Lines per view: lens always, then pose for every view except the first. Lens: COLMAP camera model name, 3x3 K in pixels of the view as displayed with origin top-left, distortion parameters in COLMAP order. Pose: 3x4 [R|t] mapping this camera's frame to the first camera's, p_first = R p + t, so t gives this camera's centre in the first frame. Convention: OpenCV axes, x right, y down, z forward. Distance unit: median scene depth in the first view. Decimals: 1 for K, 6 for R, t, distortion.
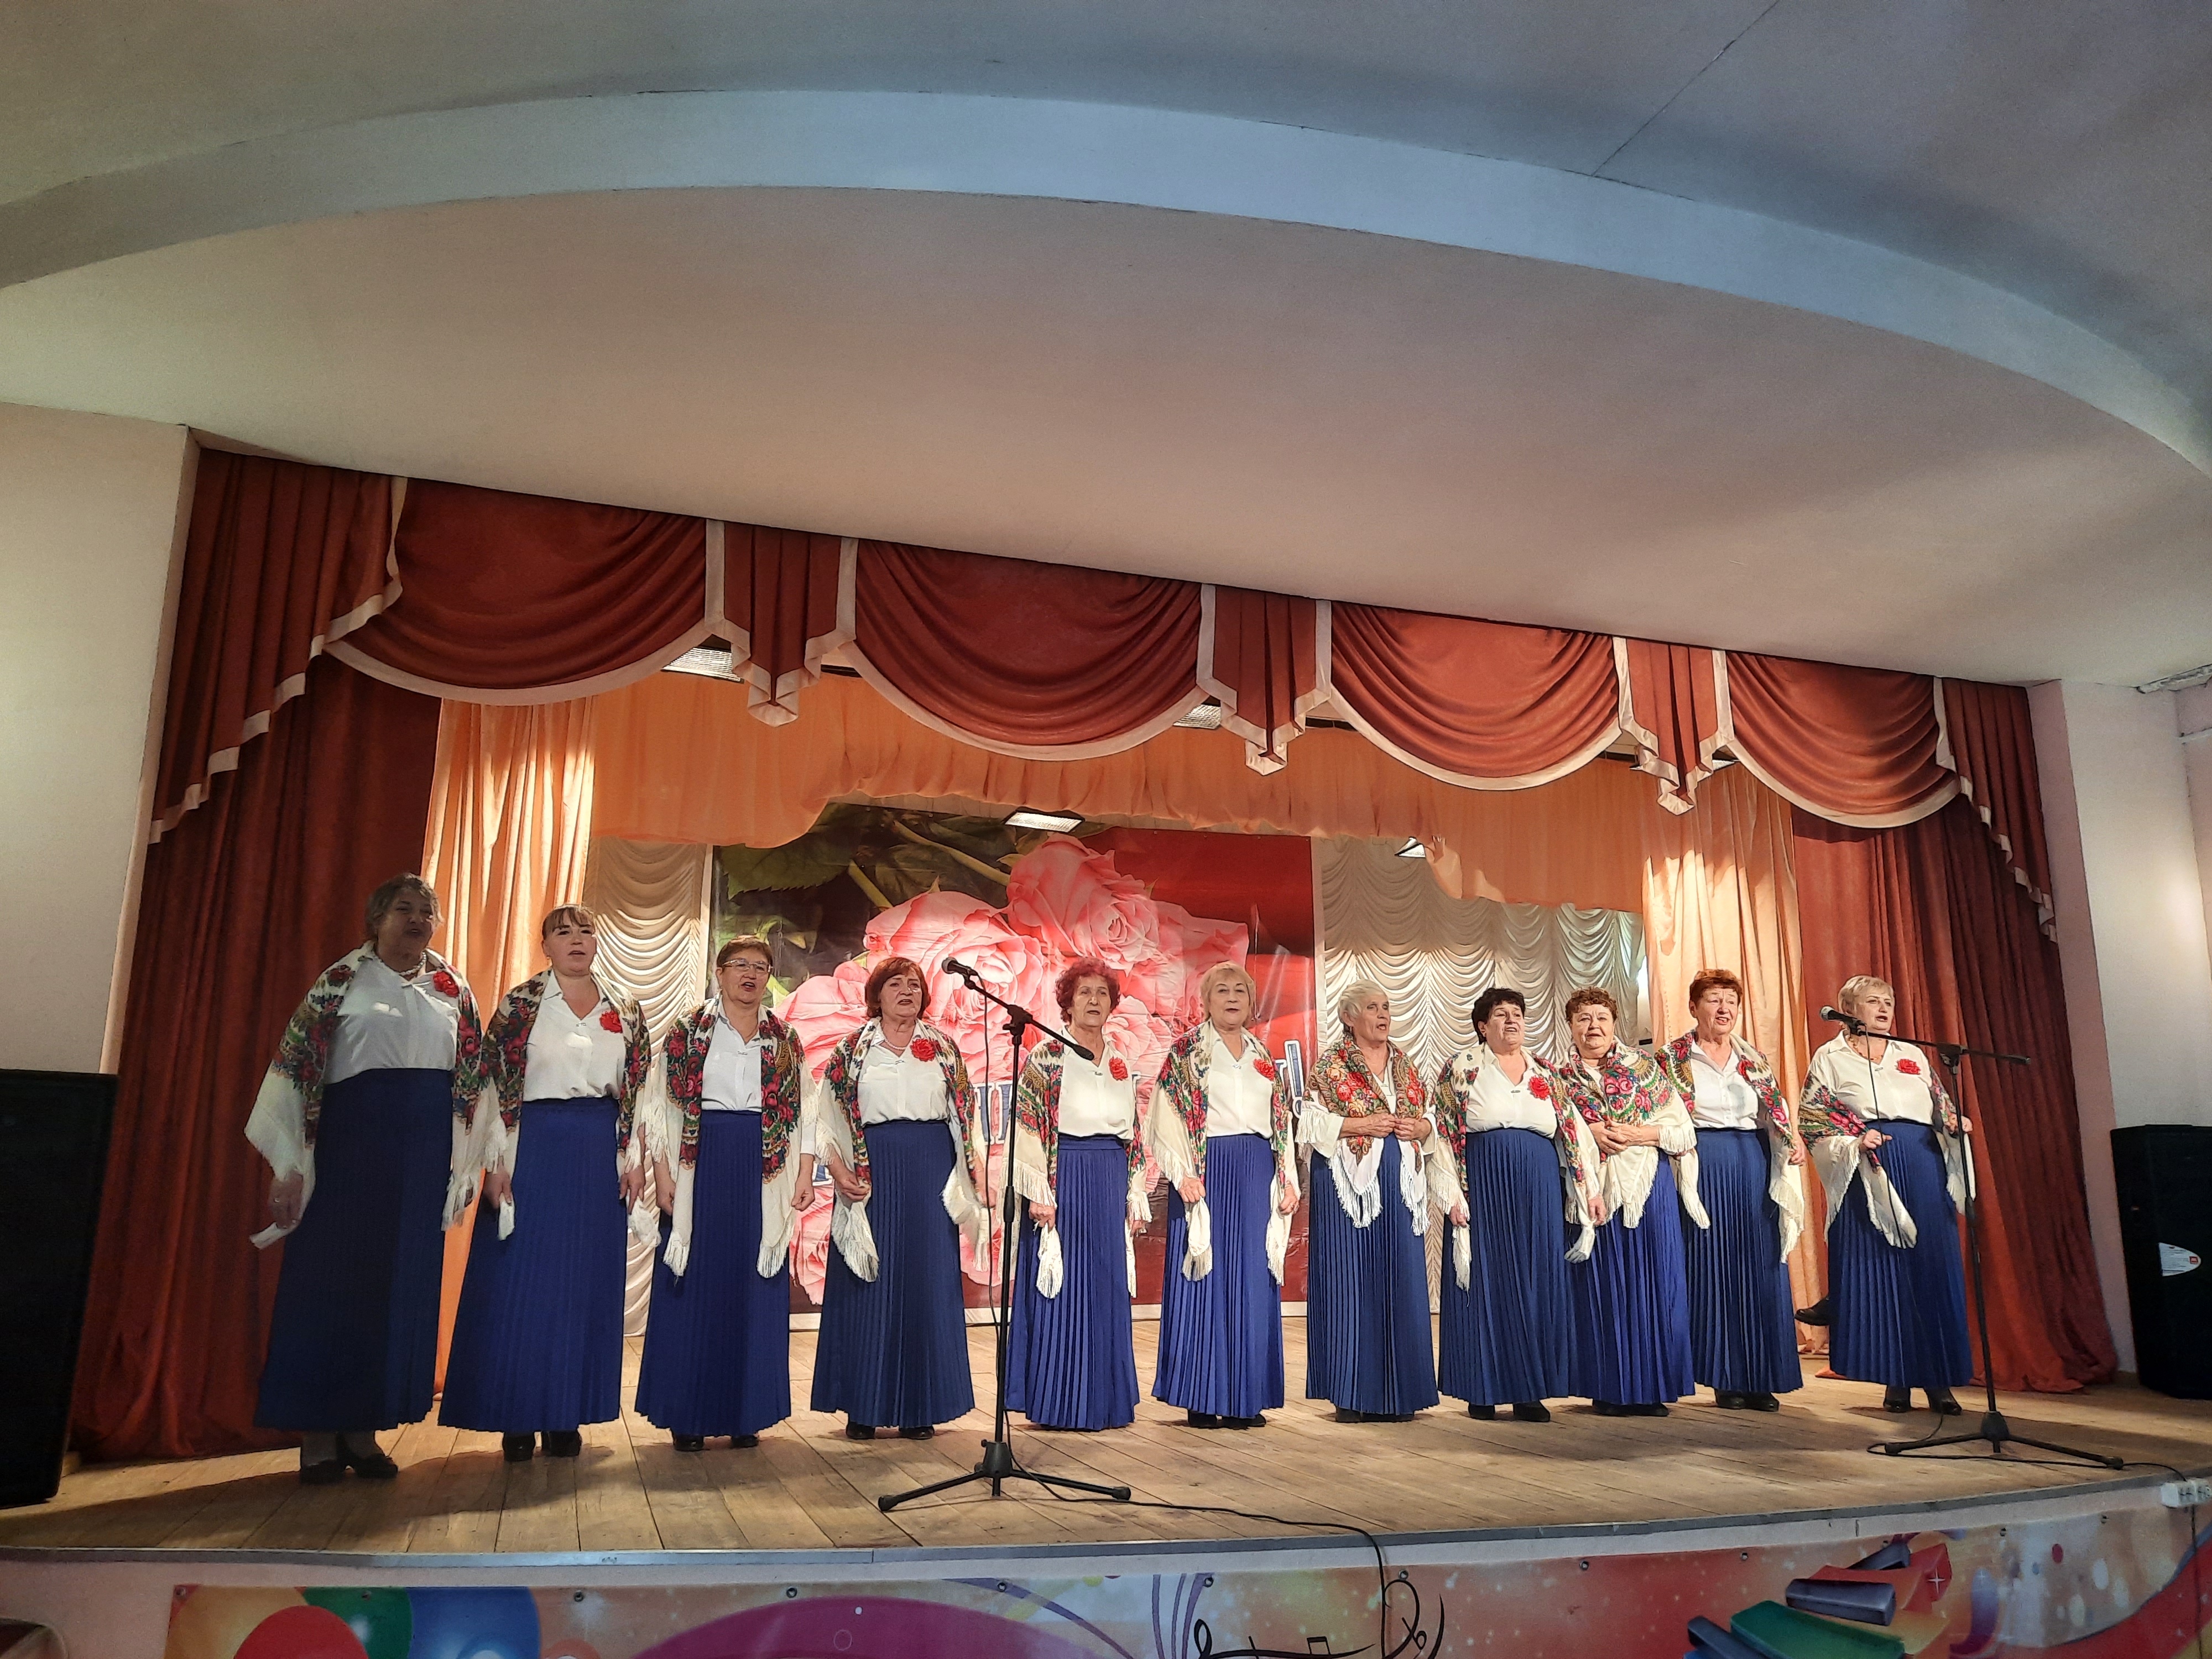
lens RADIAL K [[1637.3, 0, 1108.6], [0, 1637.3, 821.2], [0, 0, 1]] dist [0.077370, -0.095660]
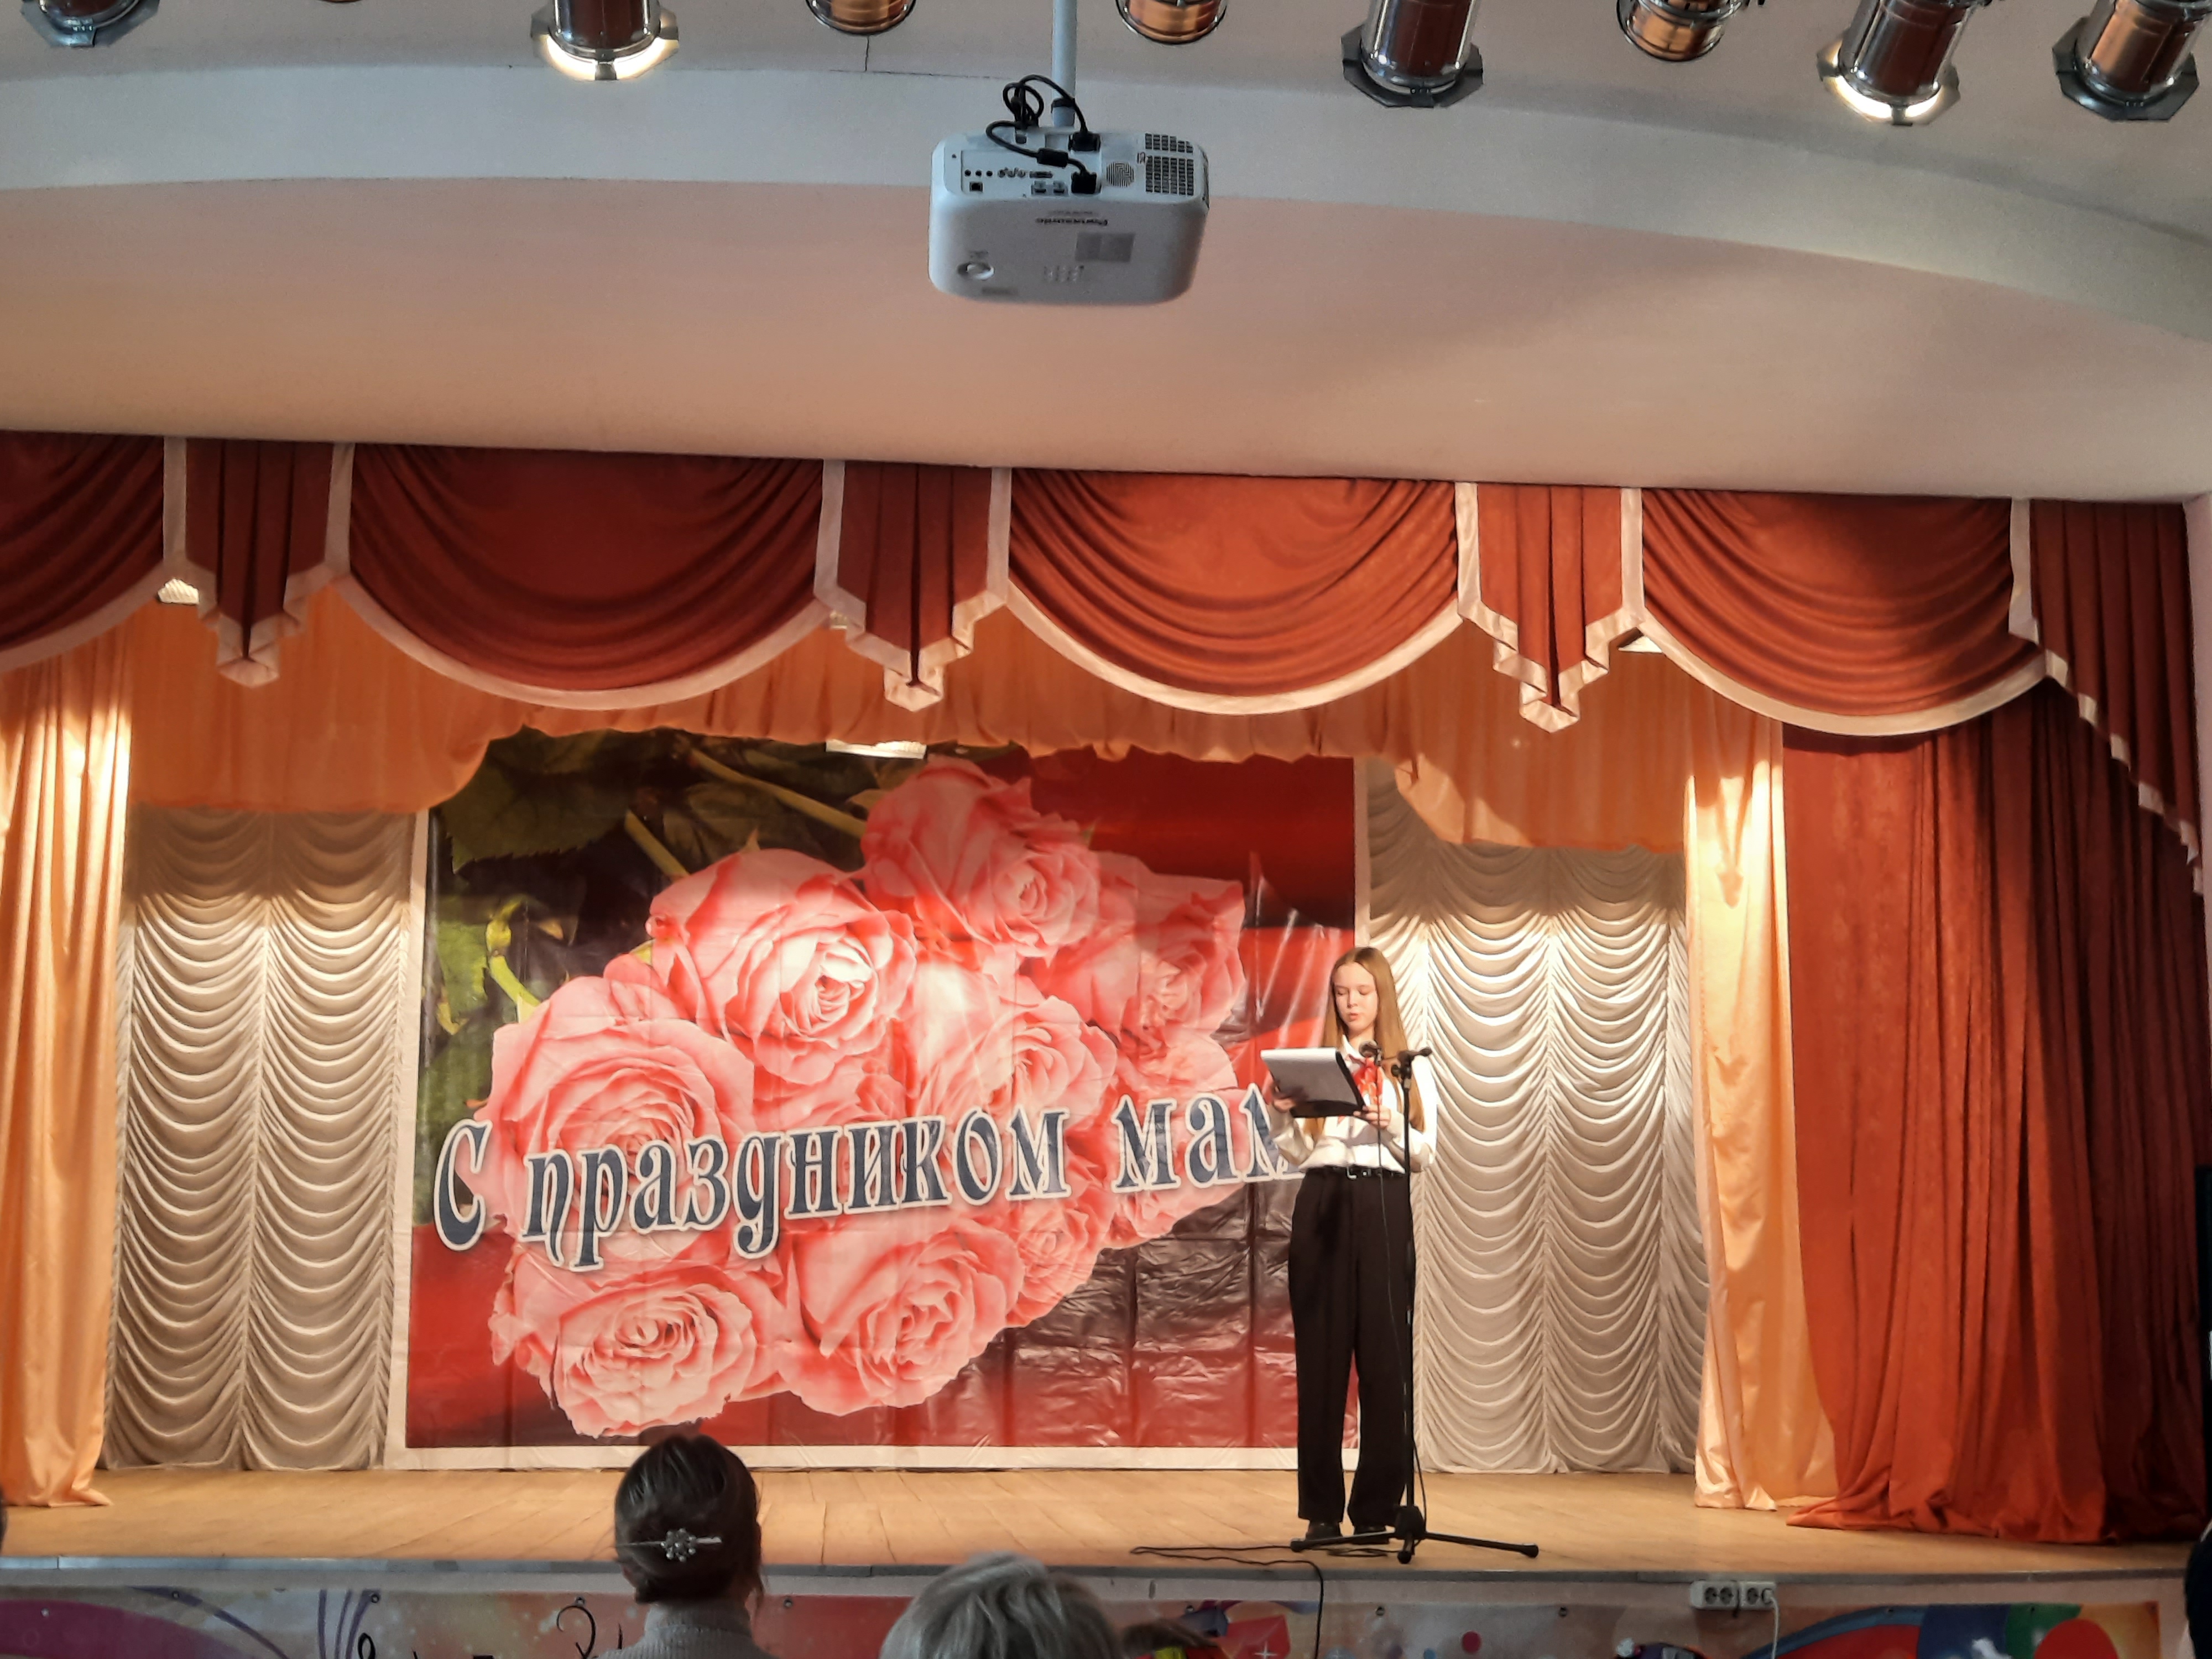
lens RADIAL K [[3307.5, 0, 1112.1], [0, 3307.5, 806.5], [0, 0, 1]] dist [0.128390, -0.368615]
pose [[0.972282, -0.032092, -0.231599, 0.486969], [0.045011, 0.997698, 0.050716, -0.052594], [0.229438, -0.059735, 0.971488, -0.418919]]
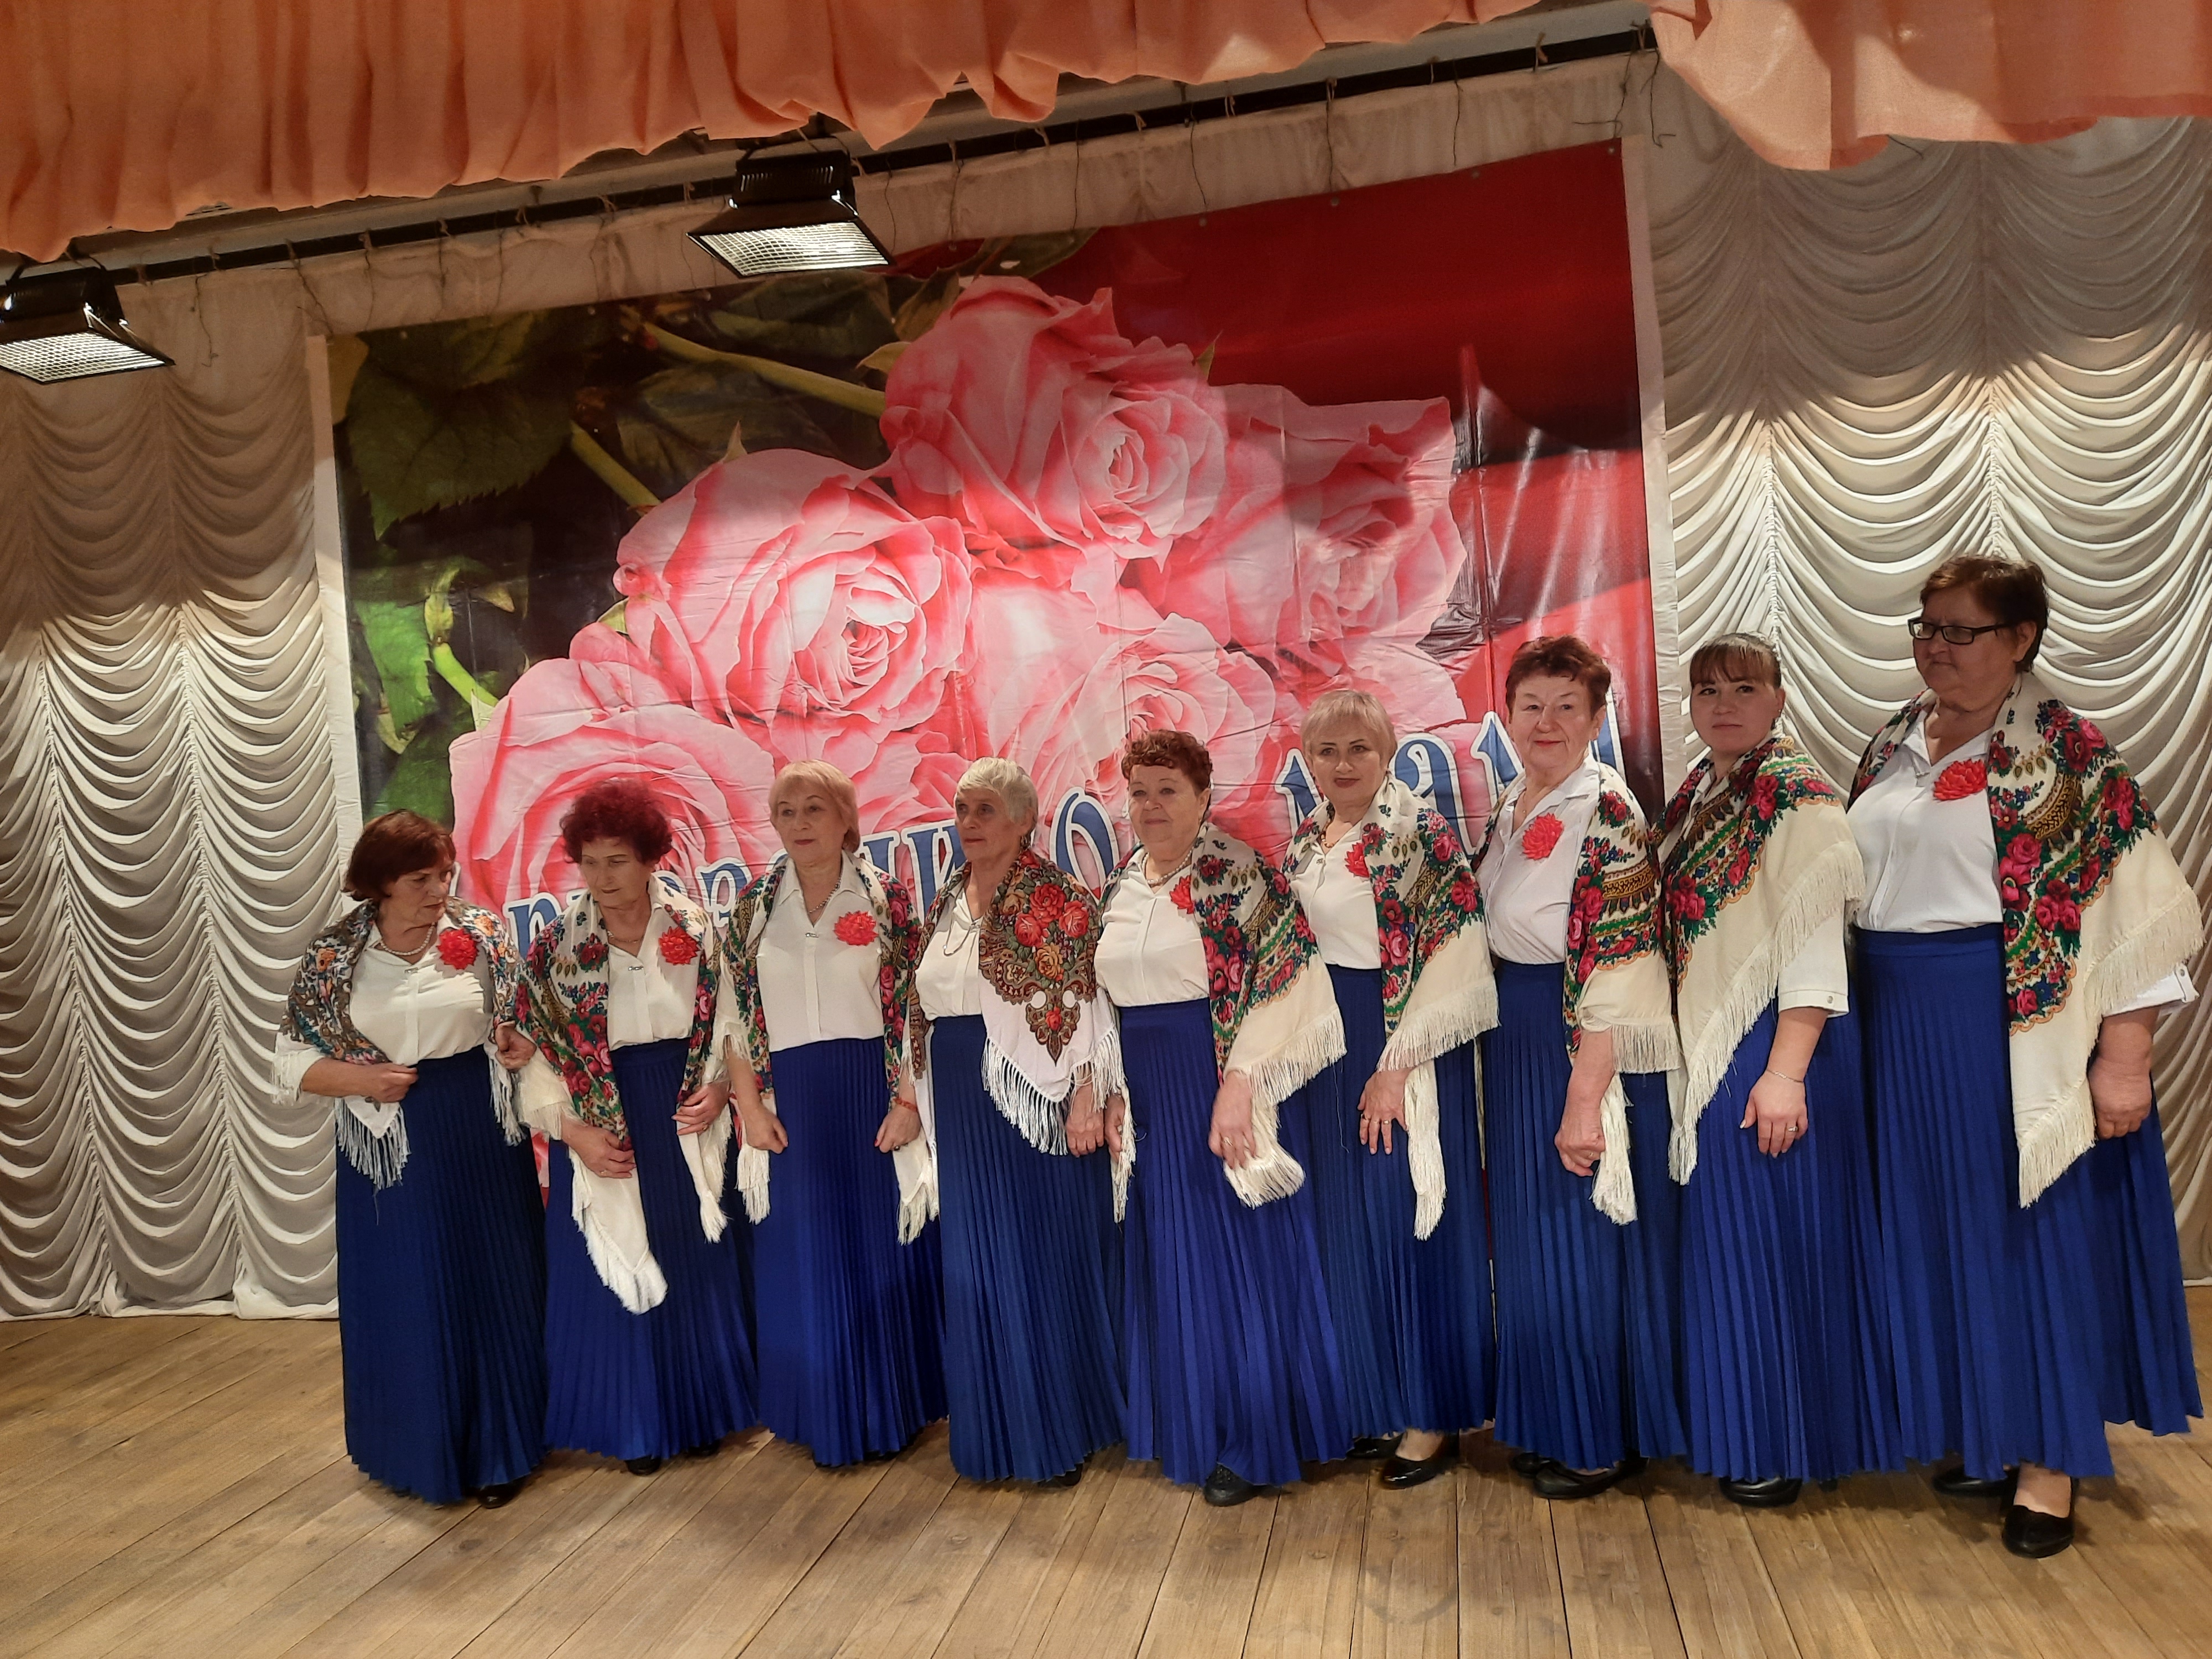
lens RADIAL K [[1597.4, 0, 1125.7], [0, 1597.4, 819.7], [0, 0, 1]] dist [0.049444, -0.055227]
pose [[0.855279, -0.058737, -0.514827, 0.310971], [0.189440, 0.960219, 0.205163, 0.094920], [0.482296, -0.273001, 0.832383, 0.846589]]
